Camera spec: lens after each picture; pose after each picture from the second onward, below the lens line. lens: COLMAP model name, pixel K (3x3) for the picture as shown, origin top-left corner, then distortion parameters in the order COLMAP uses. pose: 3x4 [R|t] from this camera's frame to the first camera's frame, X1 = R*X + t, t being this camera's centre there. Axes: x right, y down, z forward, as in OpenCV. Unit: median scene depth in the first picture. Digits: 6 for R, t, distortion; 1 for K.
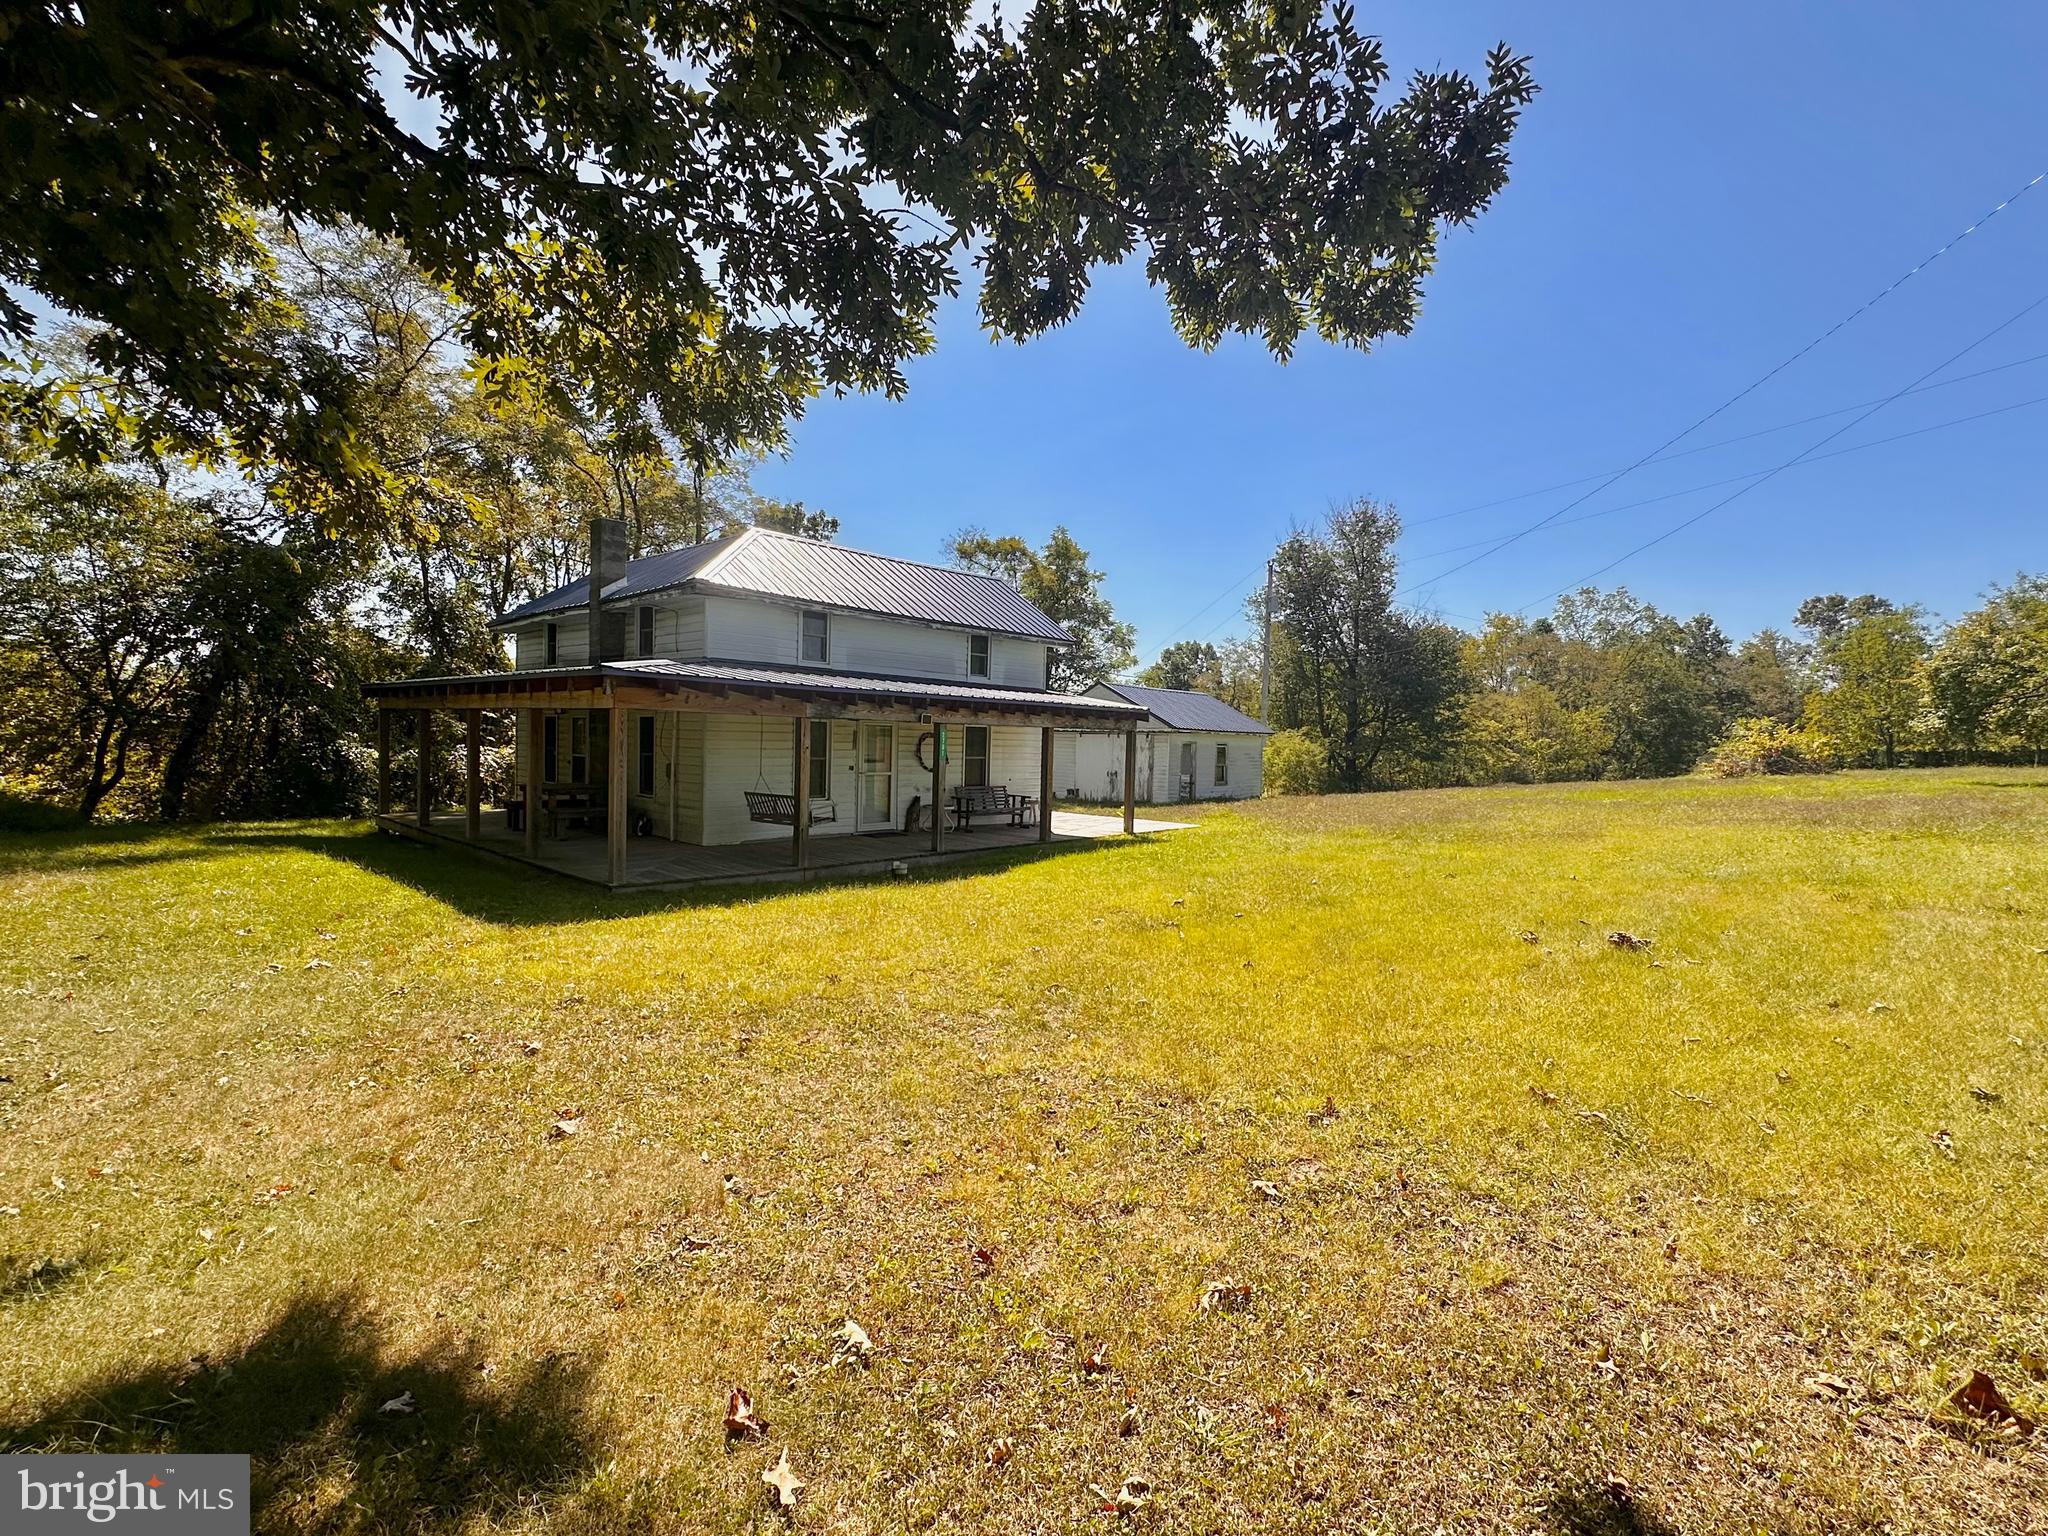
lens RADIAL K [[926.6, 0, 1022.5], [0, 926.6, 768.8], [0, 0, 1]] dist [0.008885, -0.000184]
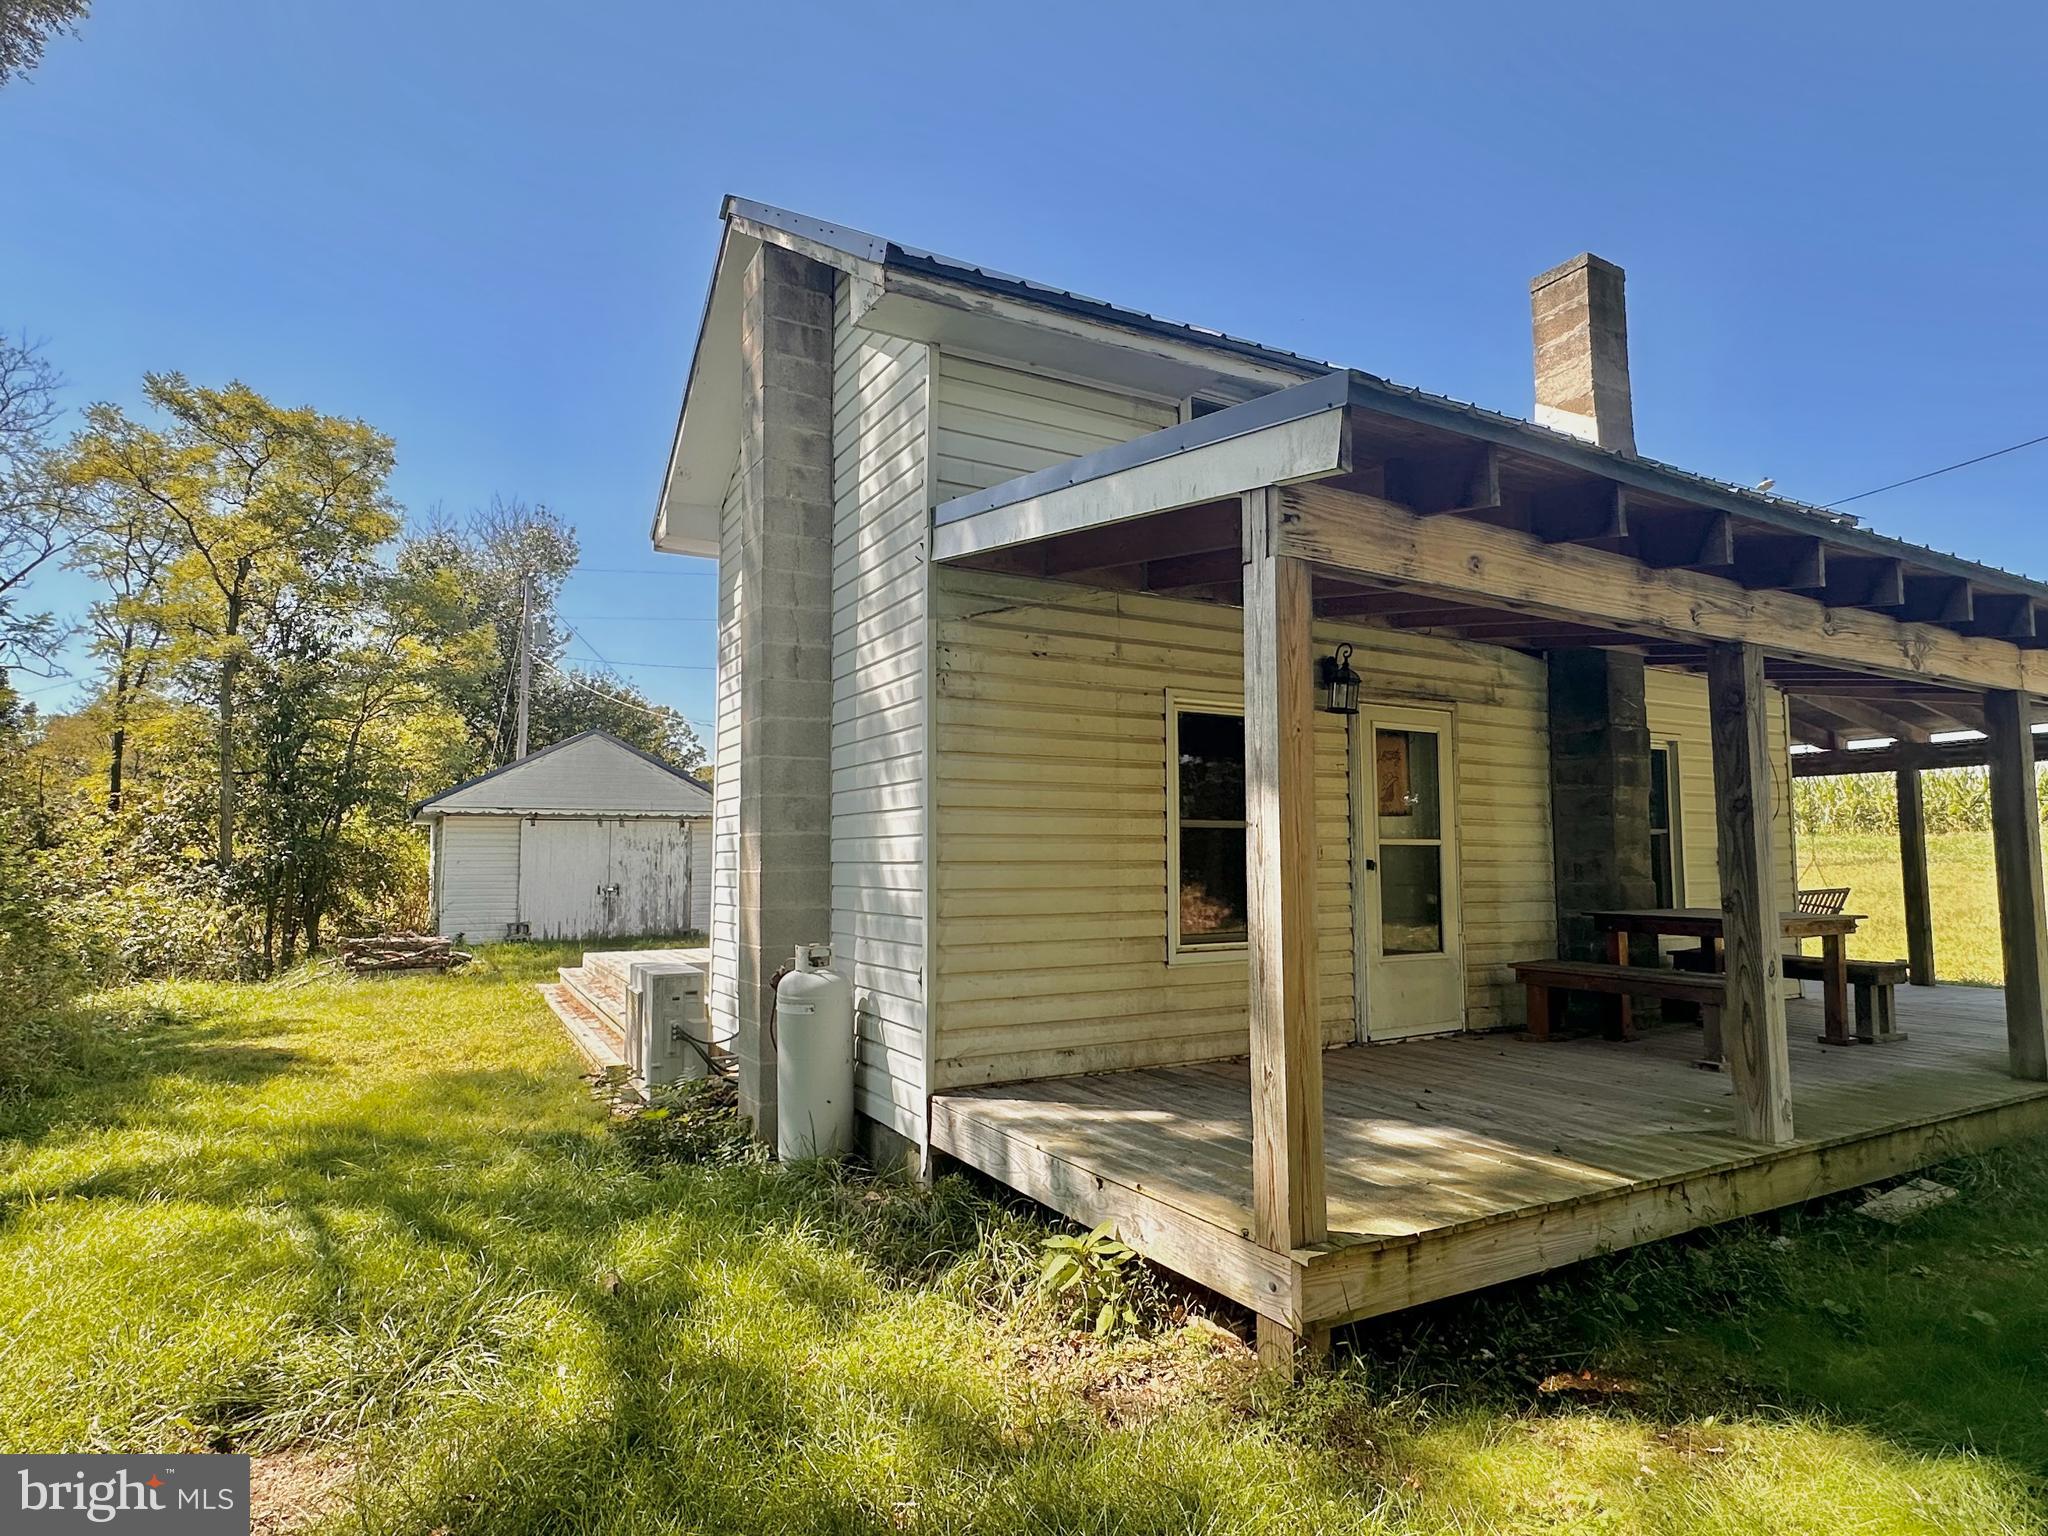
lens RADIAL K [[1110.8, 0, 1019.2], [0, 1110.8, 778.1], [0, 0, 1]] dist [-0.005326, 0.000495]
pose [[0.313314, 0.046373, 0.948517, -0.437518], [0.041678, 0.997173, -0.062519, -0.009181], [-0.948734, 0.059120, 0.310496, 0.485327]]
